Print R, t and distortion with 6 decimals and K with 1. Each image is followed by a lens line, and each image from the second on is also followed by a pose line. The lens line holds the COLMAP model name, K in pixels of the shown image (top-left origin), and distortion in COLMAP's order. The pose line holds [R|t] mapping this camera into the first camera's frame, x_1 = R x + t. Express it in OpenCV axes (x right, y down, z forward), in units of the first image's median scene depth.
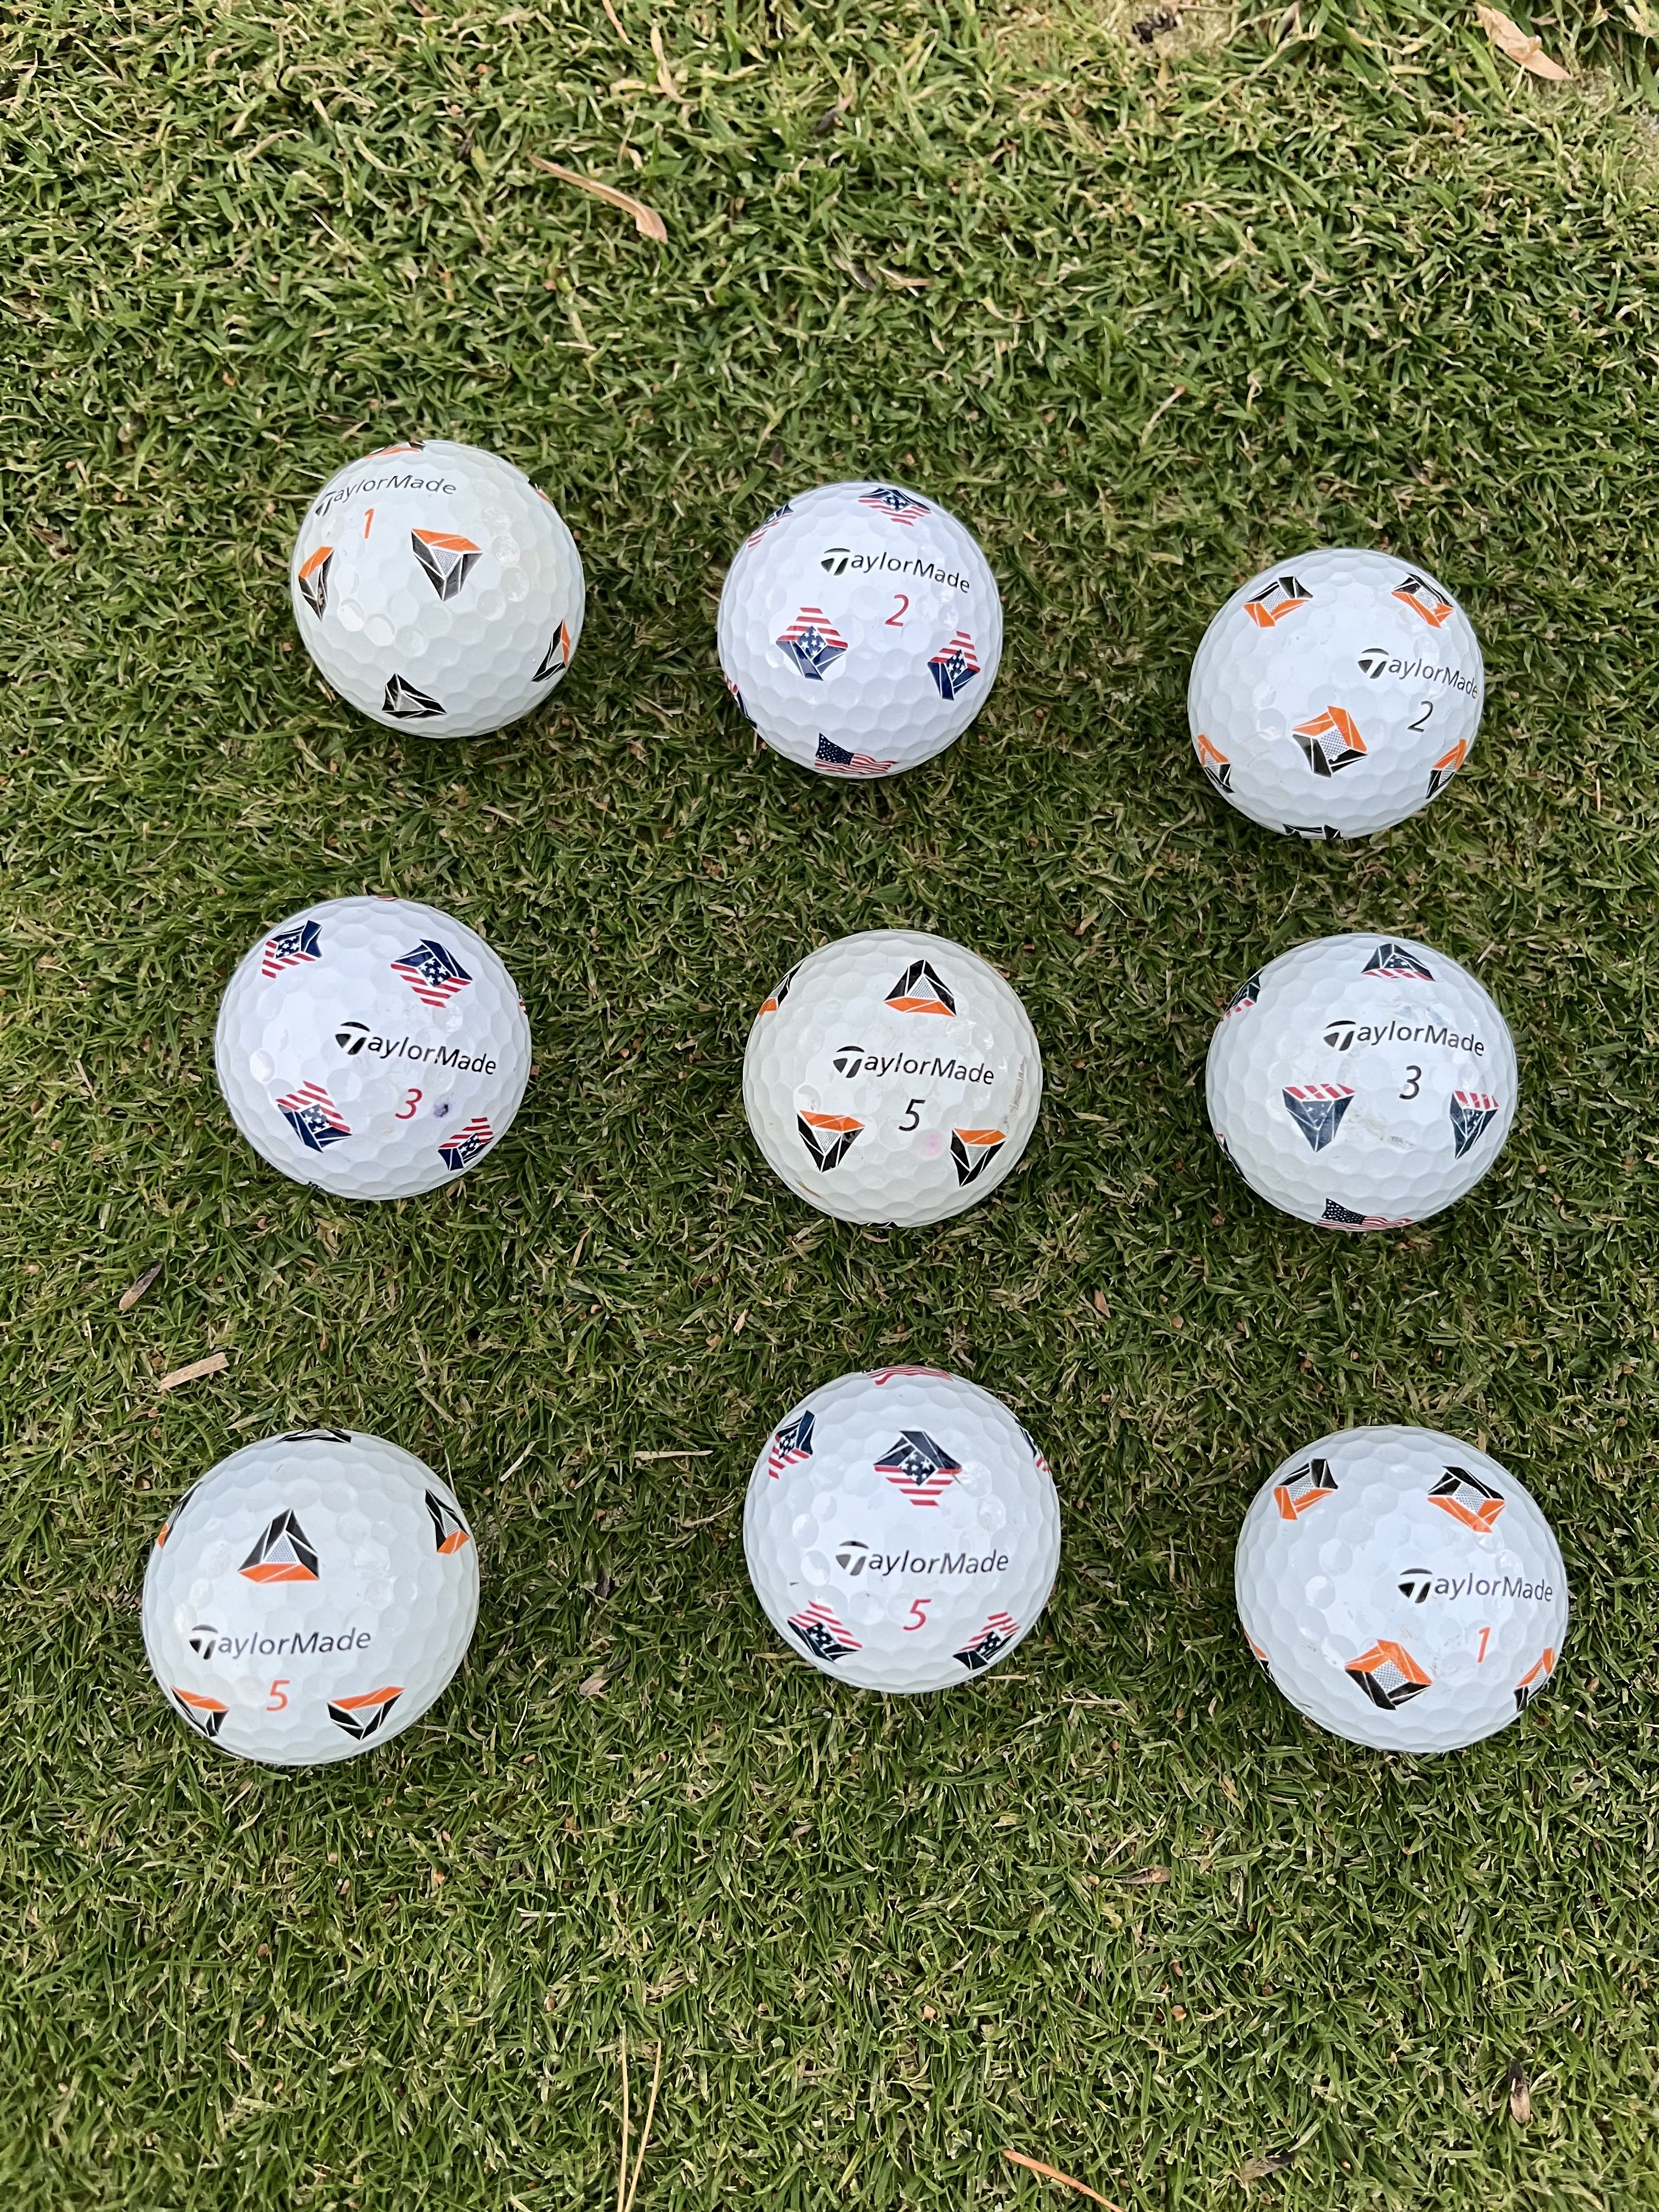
lens RADIAL K [[1742.6, 0, 832.2], [0, 1742.6, 1100.6], [0, 0, 1]] dist [0.033567, -0.079834]
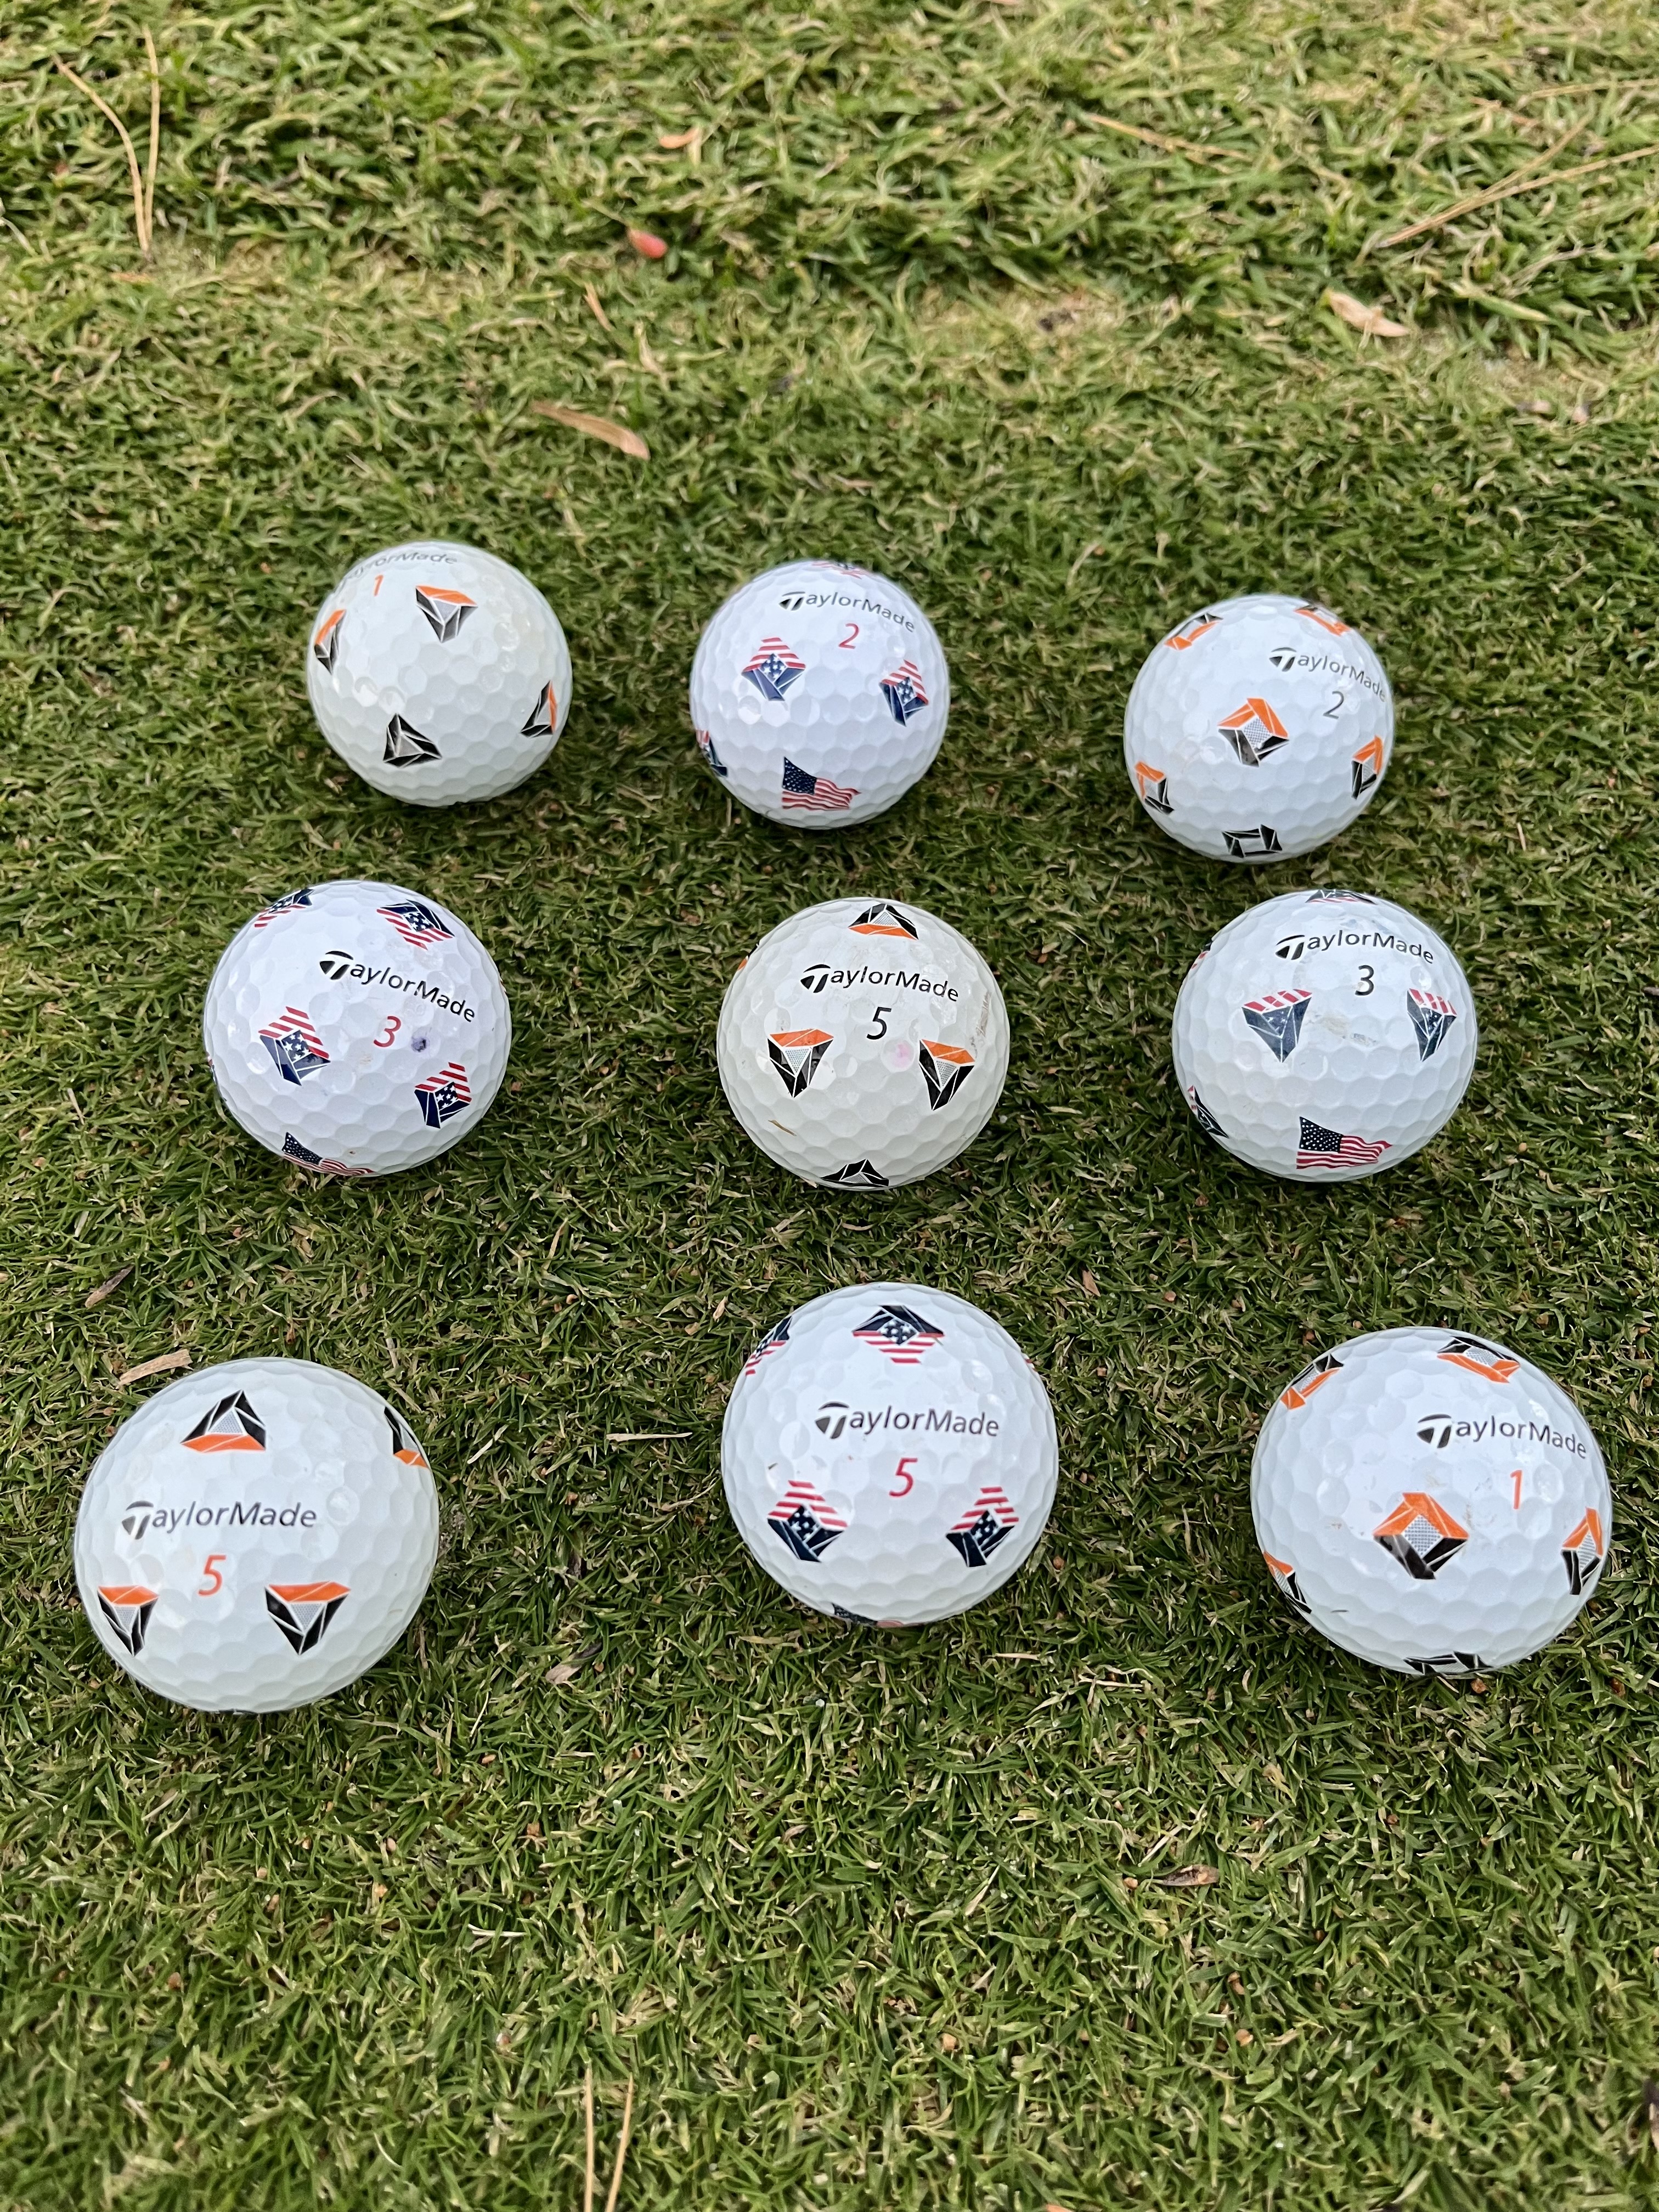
lens RADIAL K [[1742.6, 0, 828.4], [0, 1742.6, 1101.0], [0, 0, 1]] dist [0.033567, -0.079834]
pose [[0.999241, -0.038538, -0.005699, 0.017821], [0.034526, 0.943820, -0.328652, 0.338994], [0.018045, 0.328206, 0.944434, 0.043912]]
